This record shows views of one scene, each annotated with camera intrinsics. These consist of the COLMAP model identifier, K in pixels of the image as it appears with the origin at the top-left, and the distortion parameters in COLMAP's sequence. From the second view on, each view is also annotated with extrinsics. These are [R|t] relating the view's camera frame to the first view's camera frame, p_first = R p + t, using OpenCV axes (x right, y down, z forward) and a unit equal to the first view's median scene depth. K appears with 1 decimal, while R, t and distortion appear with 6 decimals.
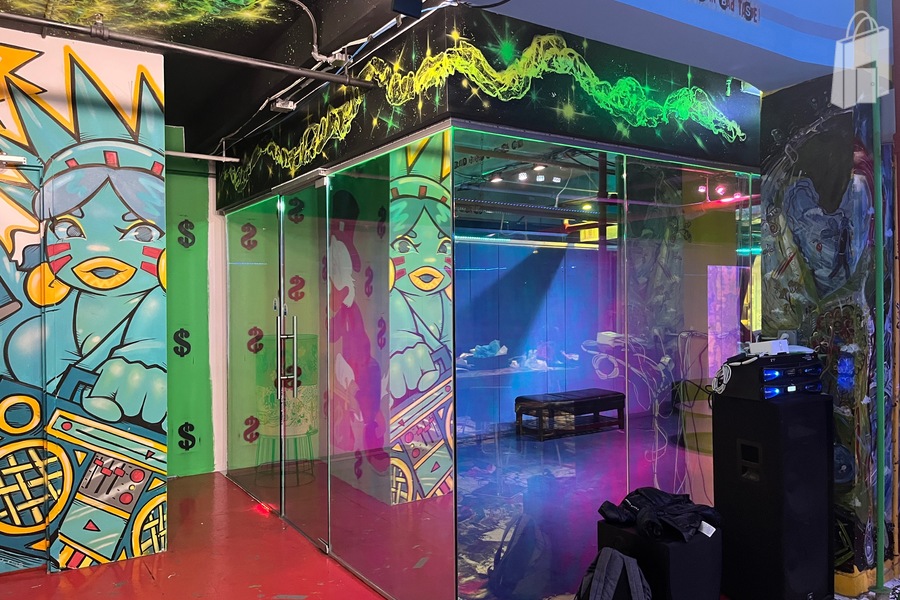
lens RADIAL K [[687.9, 0, 456.8], [0, 687.9, 300.2], [0, 0, 1]] dist [0.065831, -0.092963]
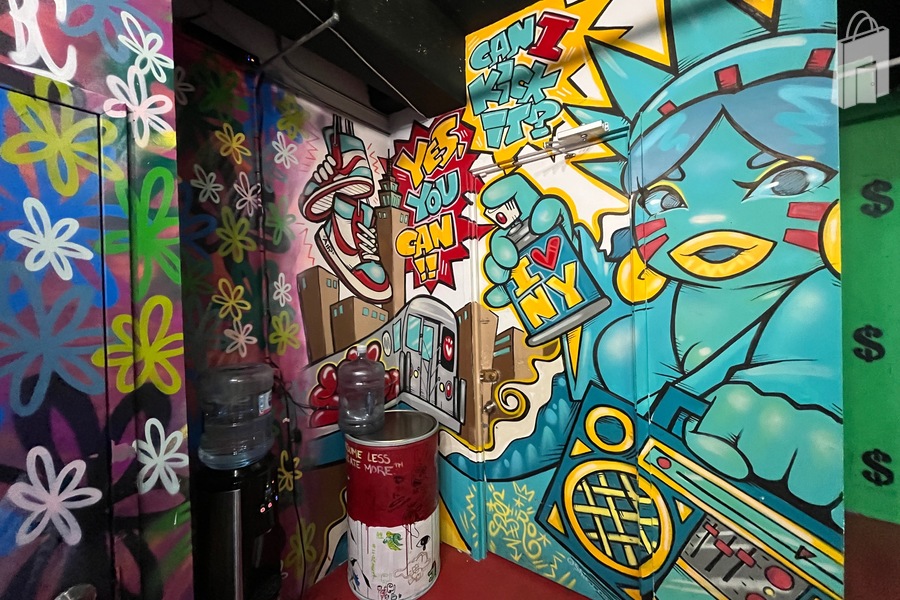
lens RADIAL K [[365.9, 0, 445.9], [0, 365.9, 300.5], [0, 0, 1]] dist [-0.001802, -0.000139]
pose [[0.343009, 0.010576, -0.939273, -0.270133], [0.024646, 0.999491, 0.020255, -0.008489], [0.939009, -0.030097, 0.342574, 0.644832]]
